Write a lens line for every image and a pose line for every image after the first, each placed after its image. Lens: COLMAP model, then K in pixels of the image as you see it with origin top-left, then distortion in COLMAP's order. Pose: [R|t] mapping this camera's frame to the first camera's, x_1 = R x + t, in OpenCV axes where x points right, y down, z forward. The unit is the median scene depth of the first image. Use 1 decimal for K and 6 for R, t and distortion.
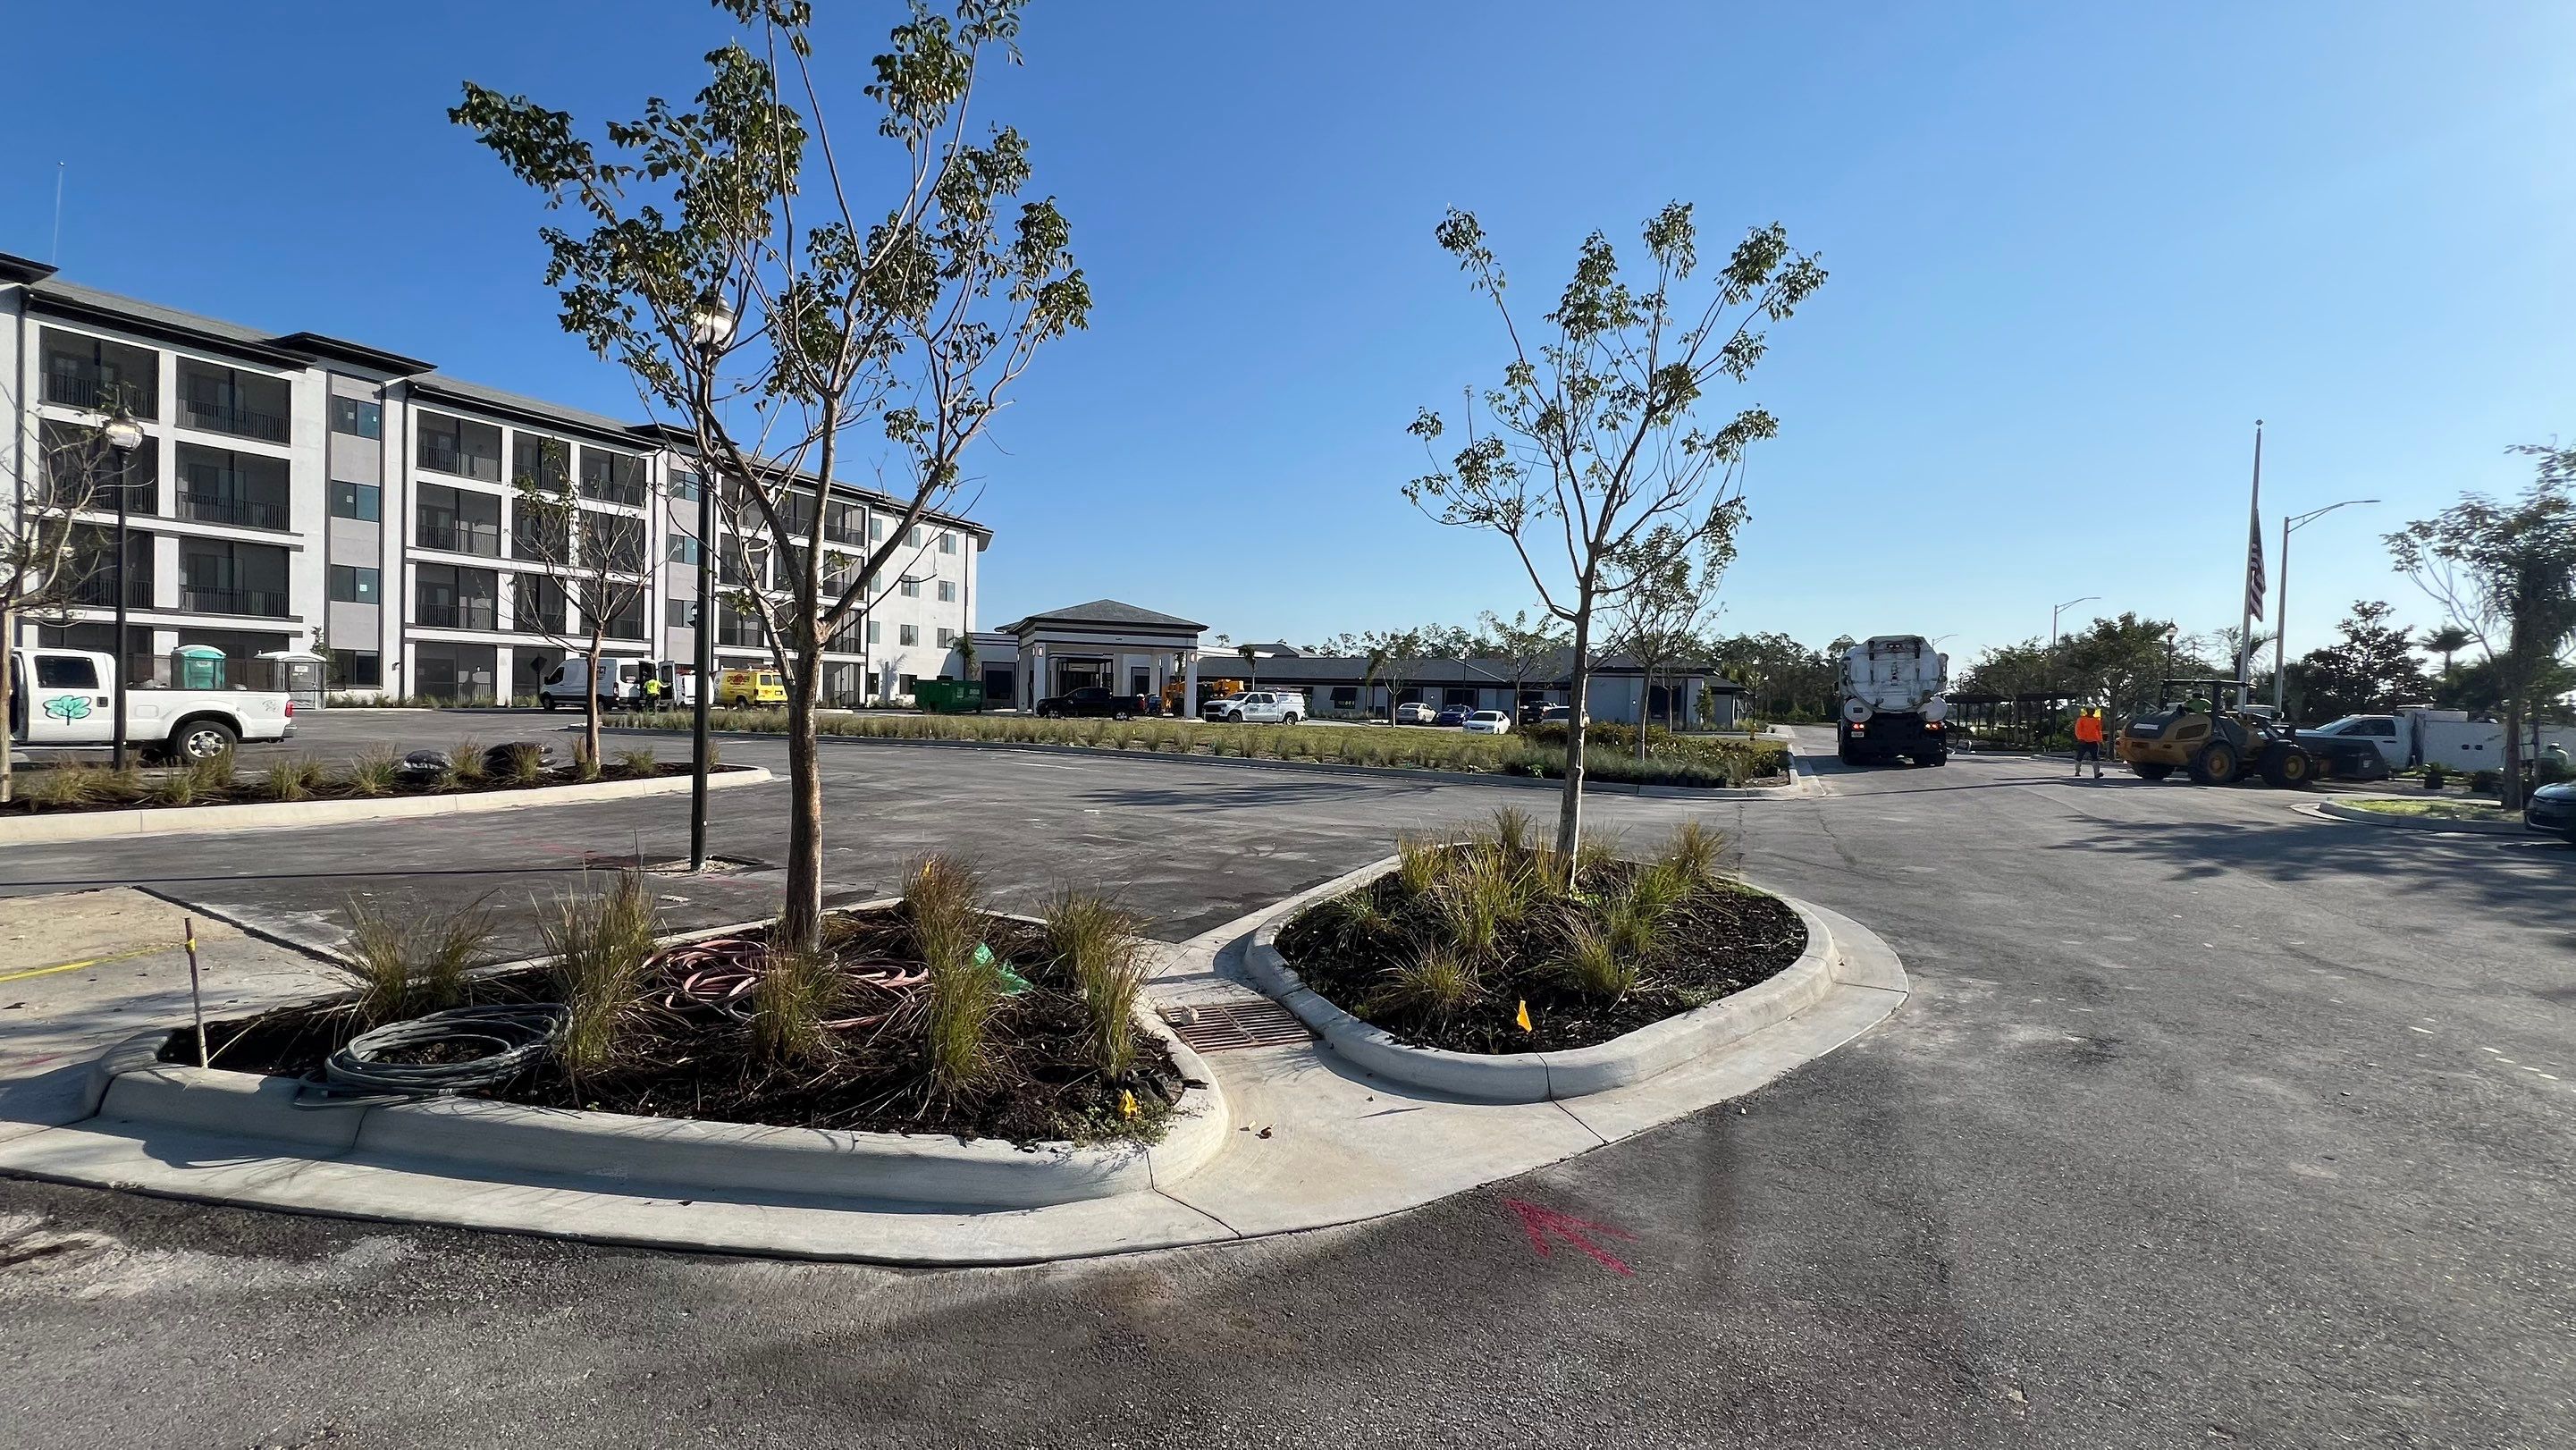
lens RADIAL K [[1036.3, 0, 1284.1], [0, 1036.3, 721.9], [0, 0, 1]] dist [-0.002581, -0.000046]
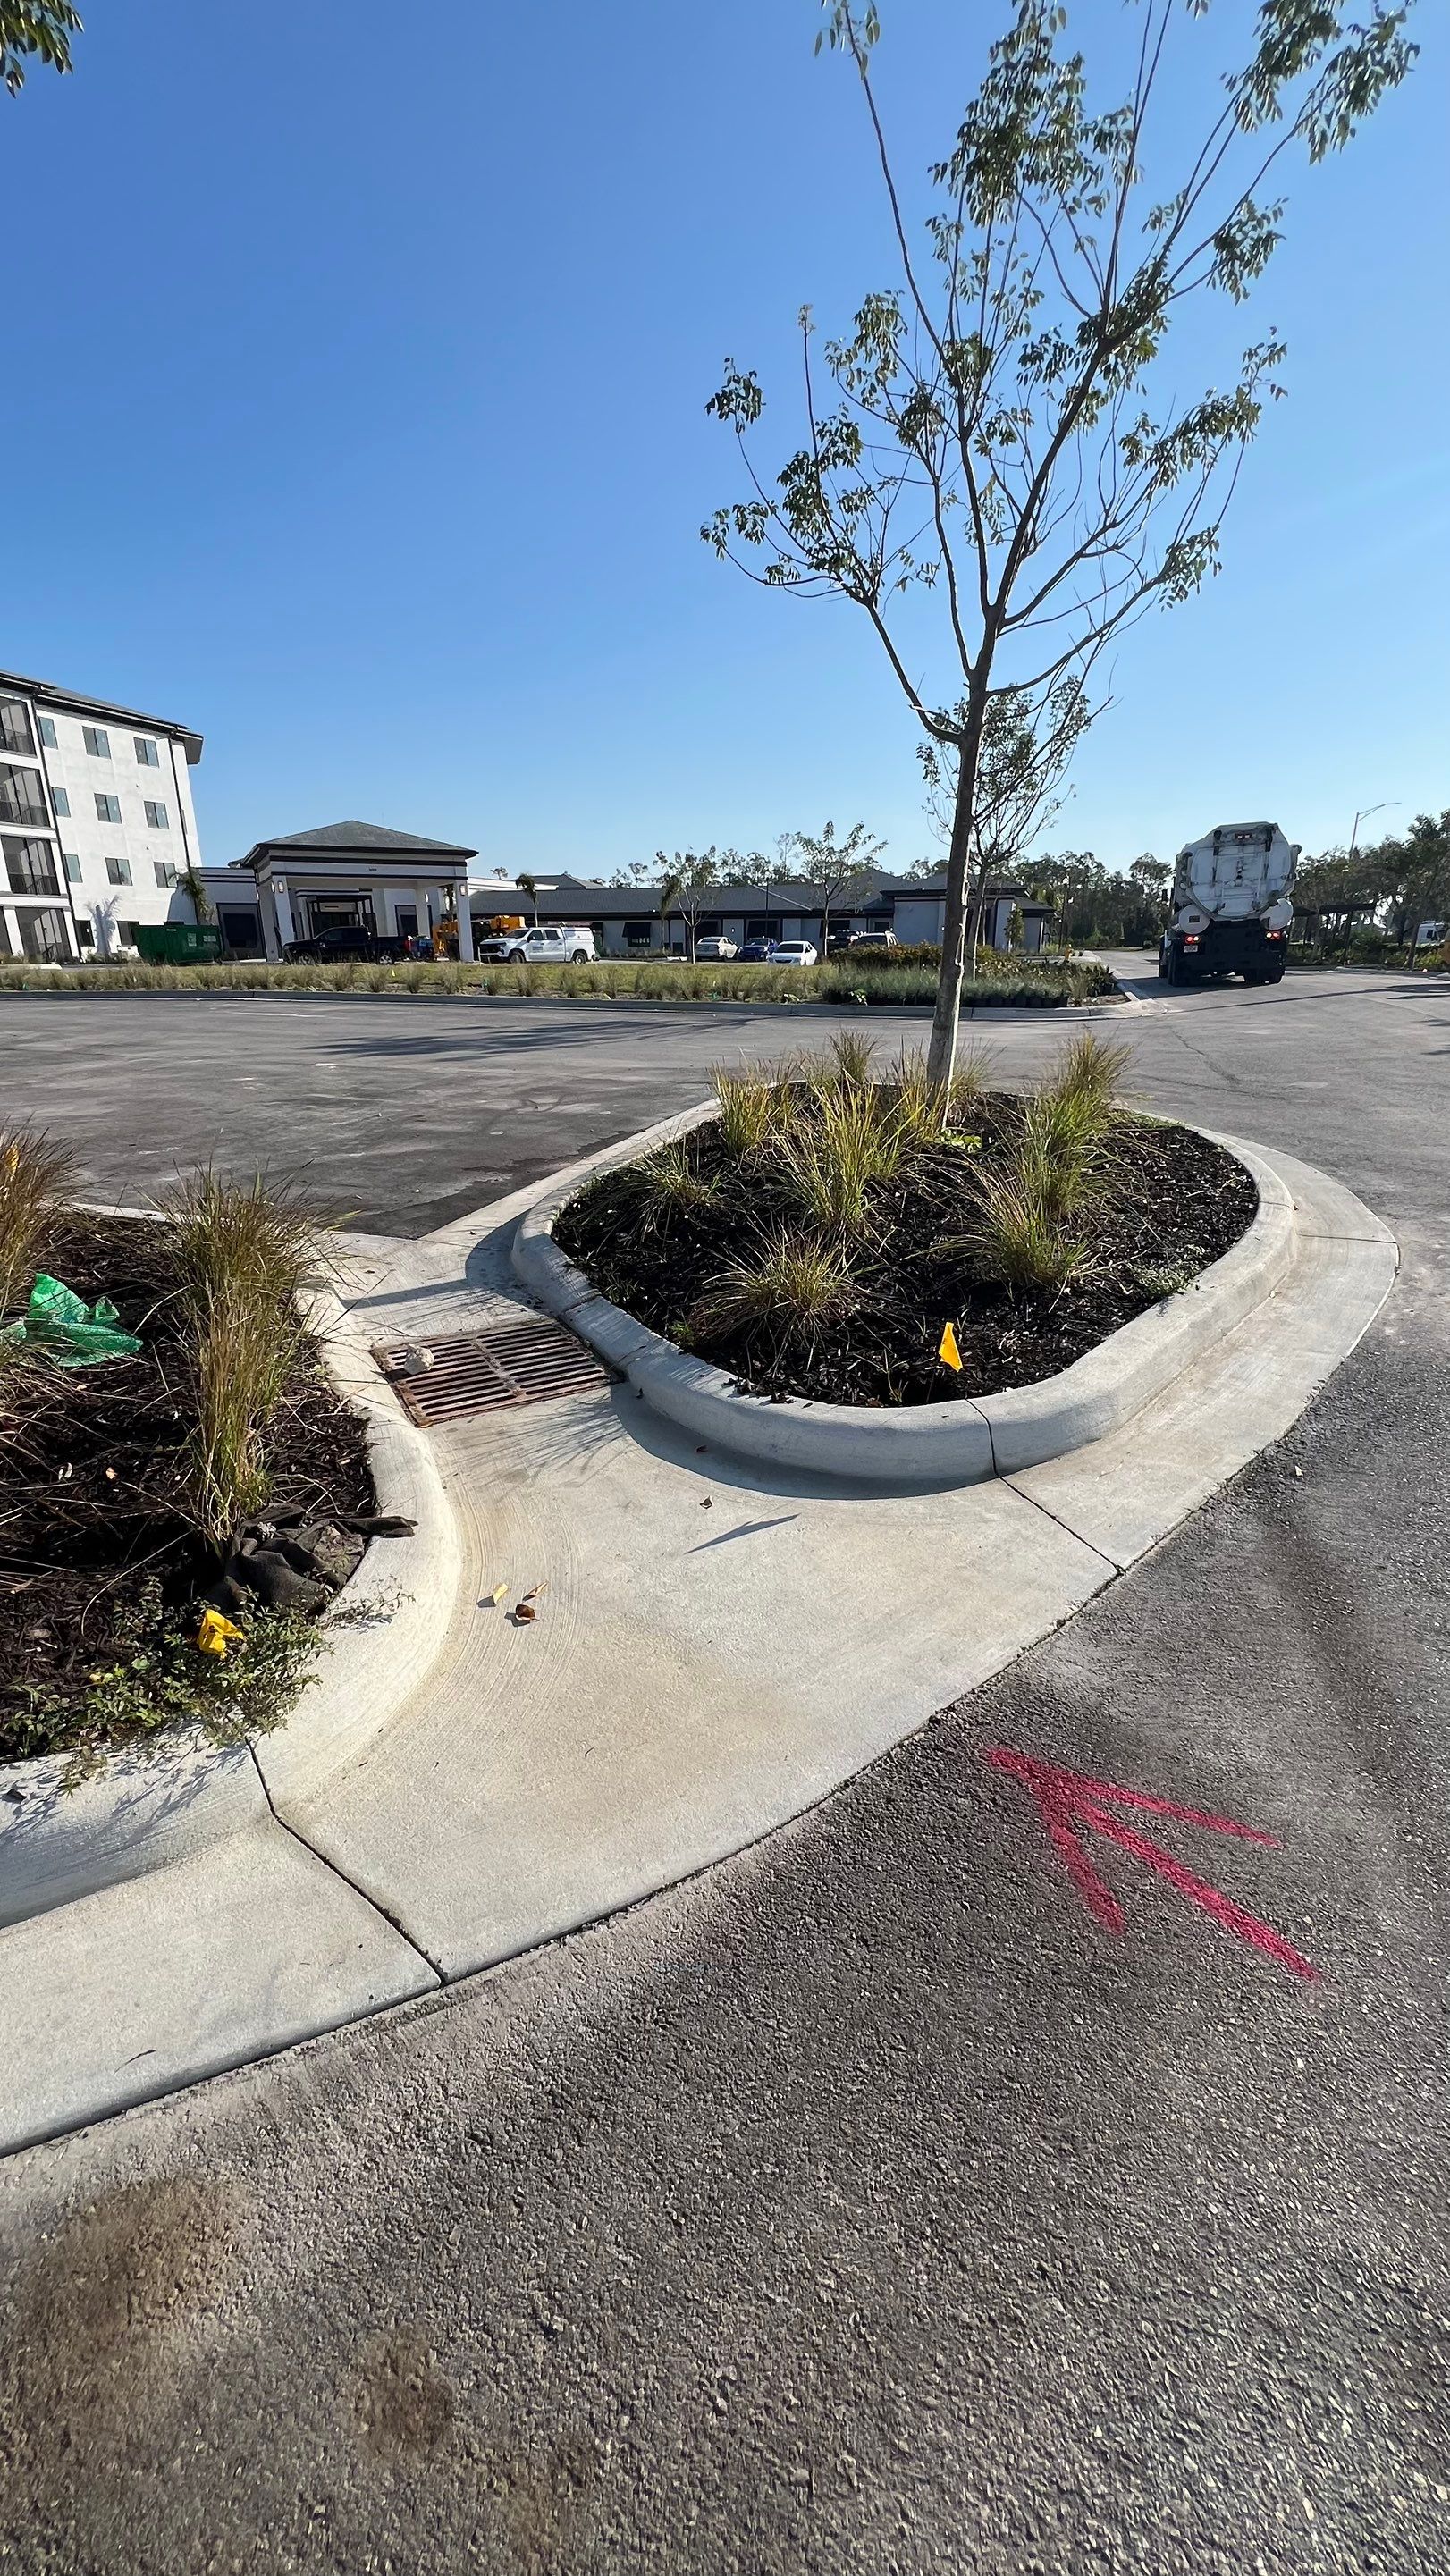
lens RADIAL K [[1047.8, 0, 726.3], [0, 1047.8, 1280.4], [0, 0, 1]] dist [0.001061, -0.000460]
pose [[0.990071, -0.072807, 0.120248, 0.016214], [0.034977, 0.956110, 0.290912, 0.034277], [-0.136150, -0.283817, 0.949163, 0.242061]]
